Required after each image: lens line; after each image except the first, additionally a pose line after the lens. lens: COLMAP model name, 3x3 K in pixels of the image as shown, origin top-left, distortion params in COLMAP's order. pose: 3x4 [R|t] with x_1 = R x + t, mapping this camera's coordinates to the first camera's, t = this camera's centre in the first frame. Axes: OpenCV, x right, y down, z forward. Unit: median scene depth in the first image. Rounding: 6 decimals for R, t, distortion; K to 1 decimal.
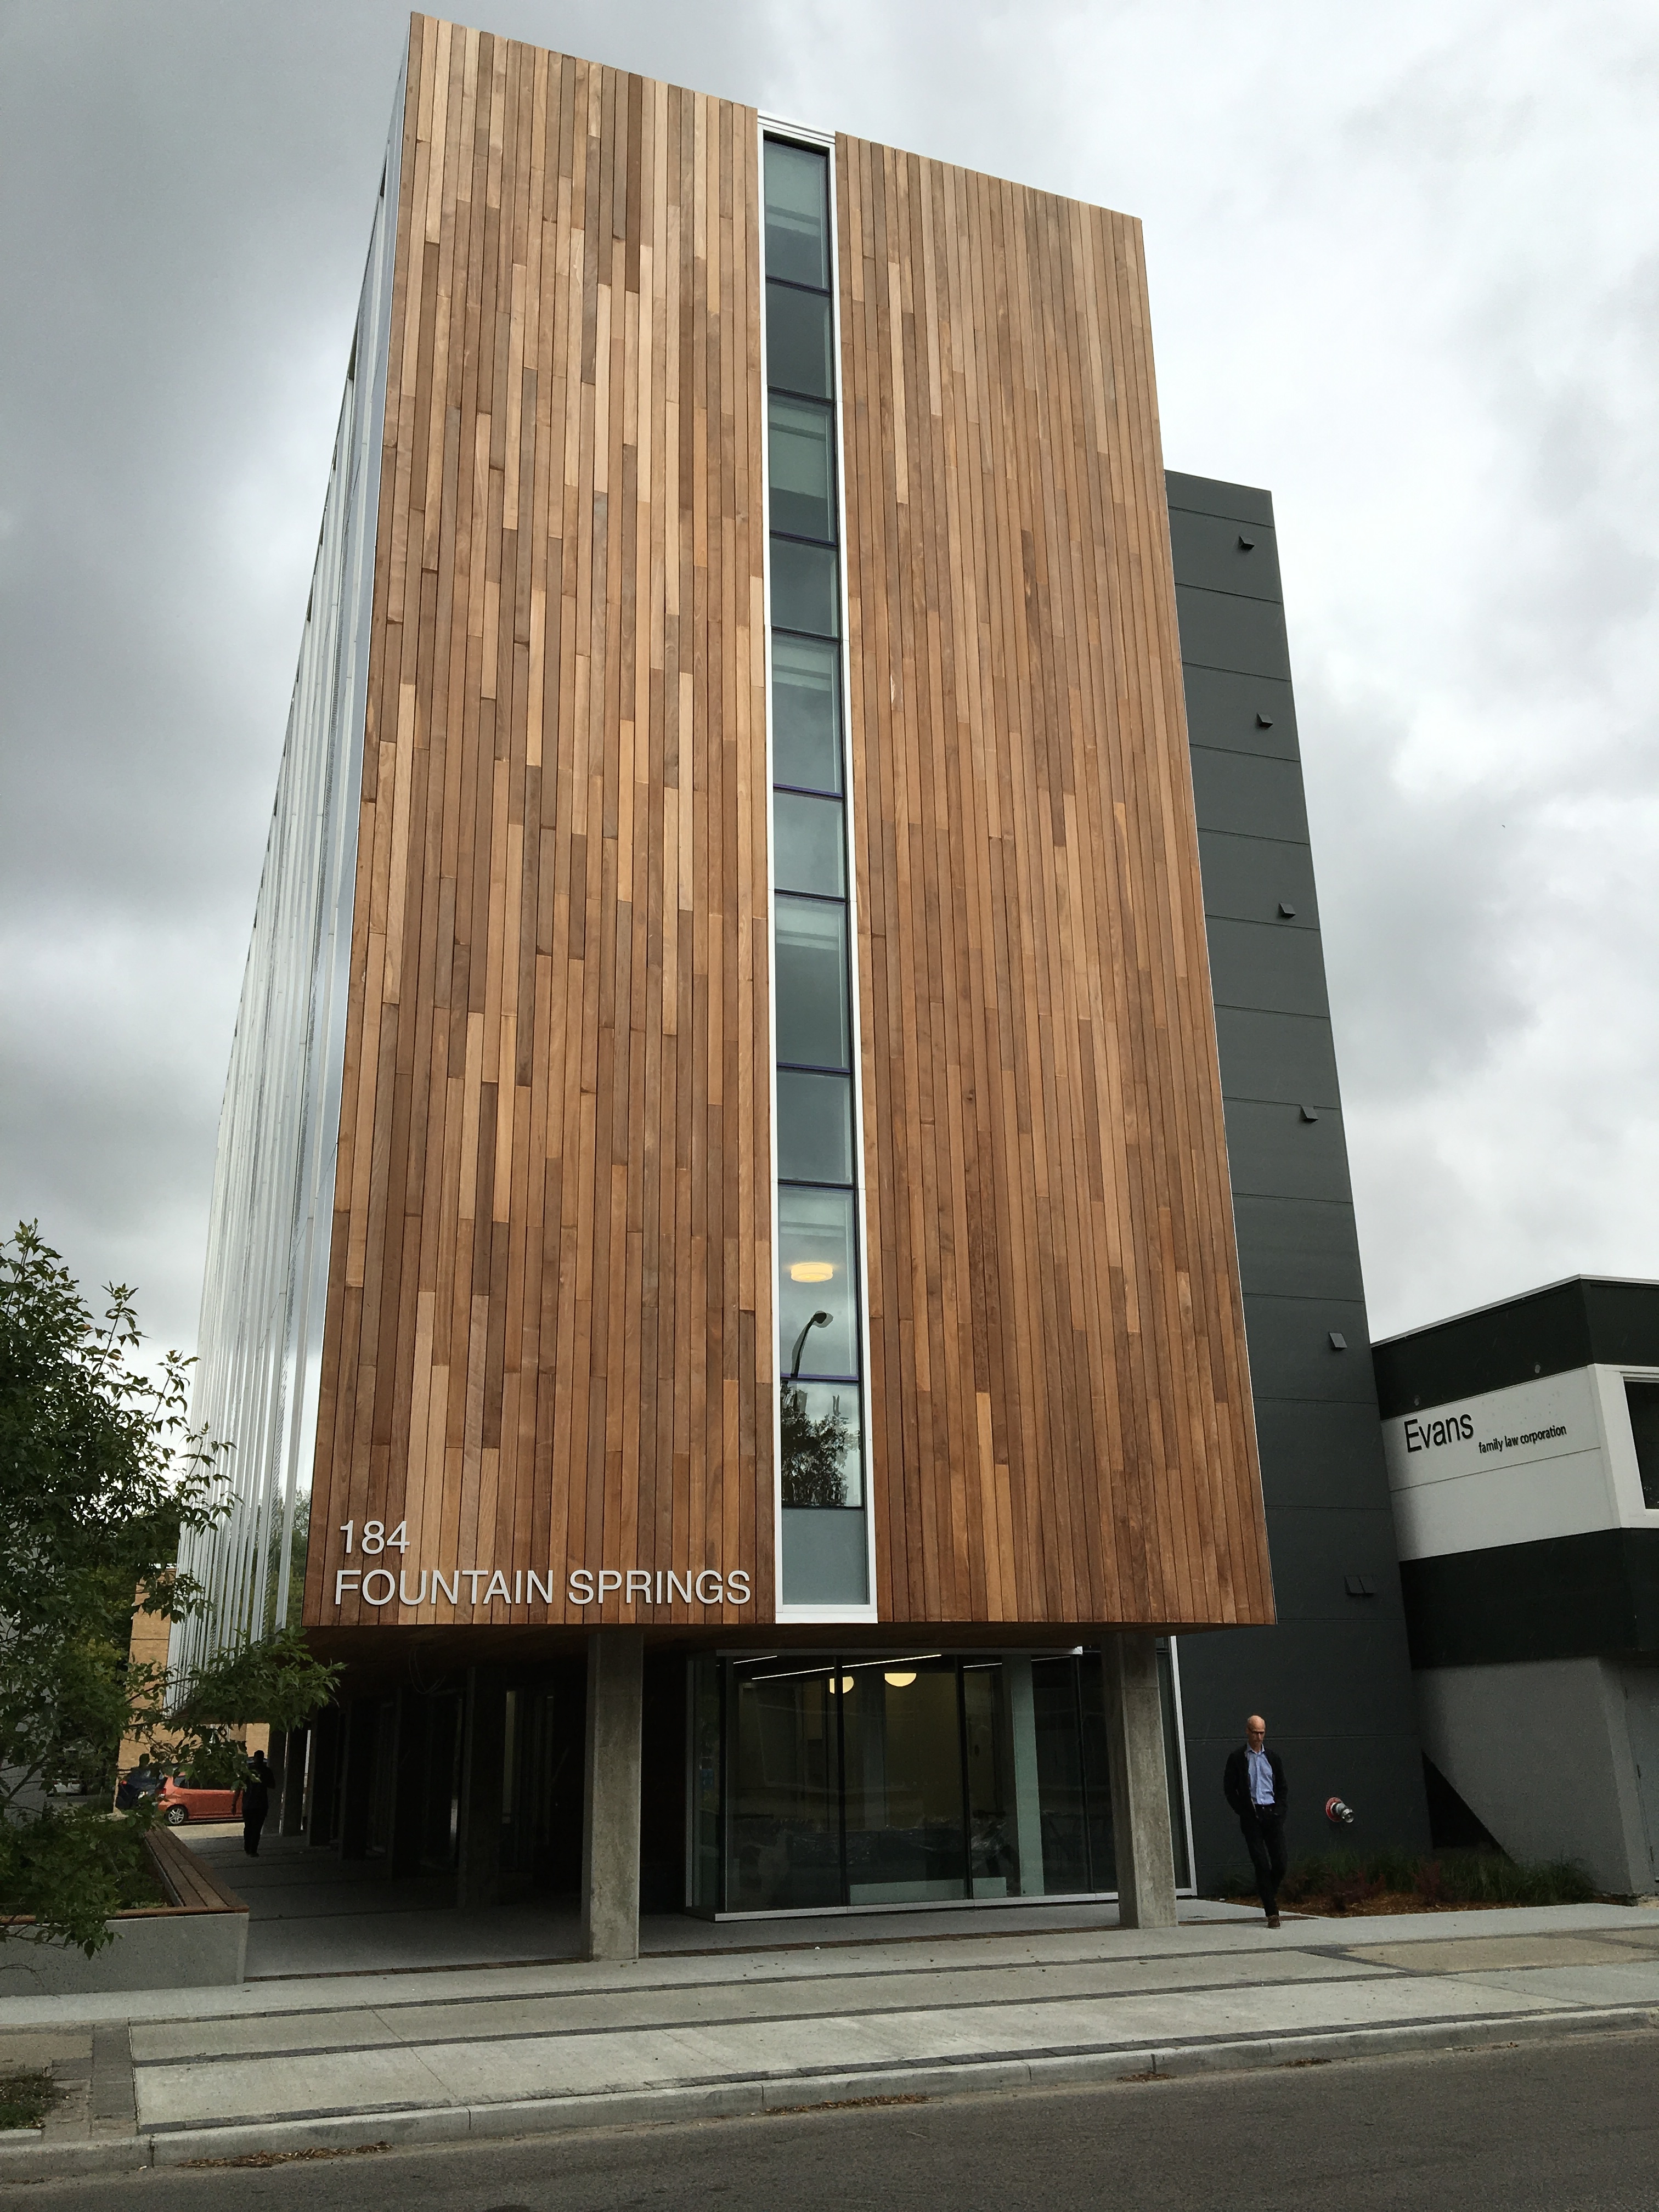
lens RADIAL K [[1849.8, 0, 832.7], [0, 1849.8, 1099.8], [0, 0, 1]] dist [0.080926, -0.110579]
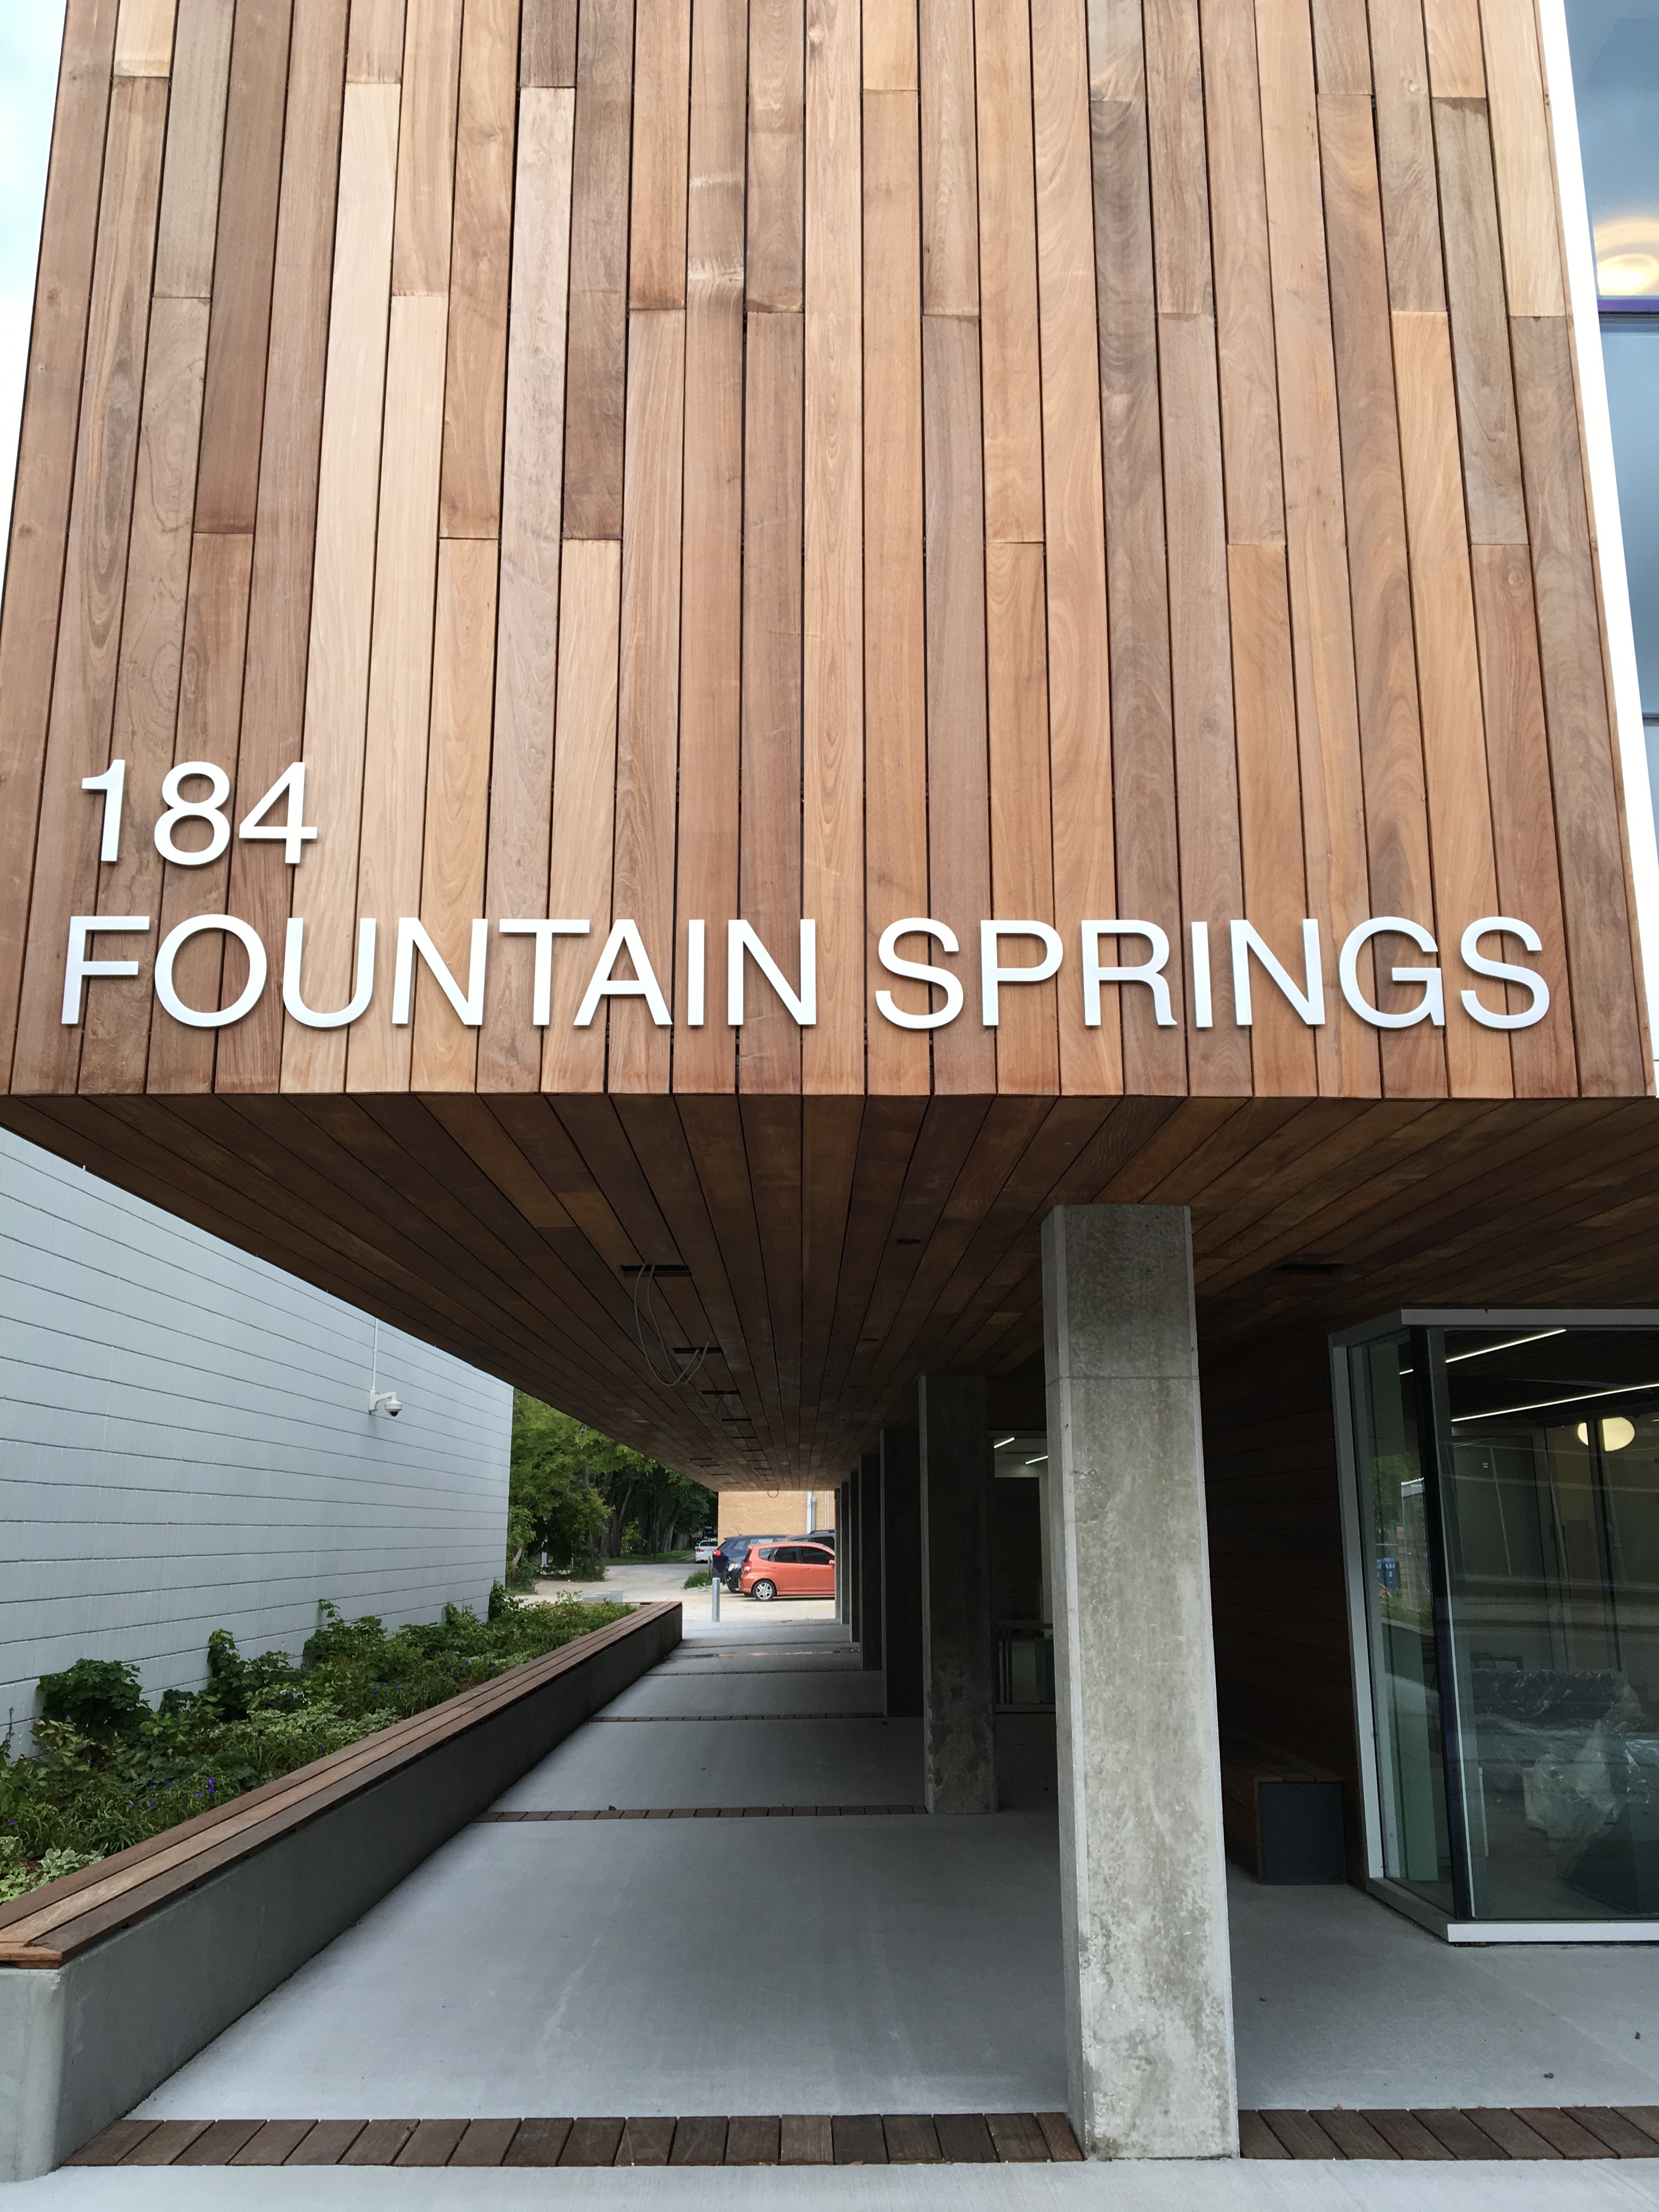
lens RADIAL K [[1849.8, 0, 839.3], [0, 1849.8, 1090.1], [0, 0, 1]] dist [0.080926, -0.110579]
pose [[0.945732, -0.058181, -0.319696, -0.049901], [0.090718, 0.991996, 0.087830, 0.219493], [0.312027, -0.112066, 0.943441, 0.630510]]
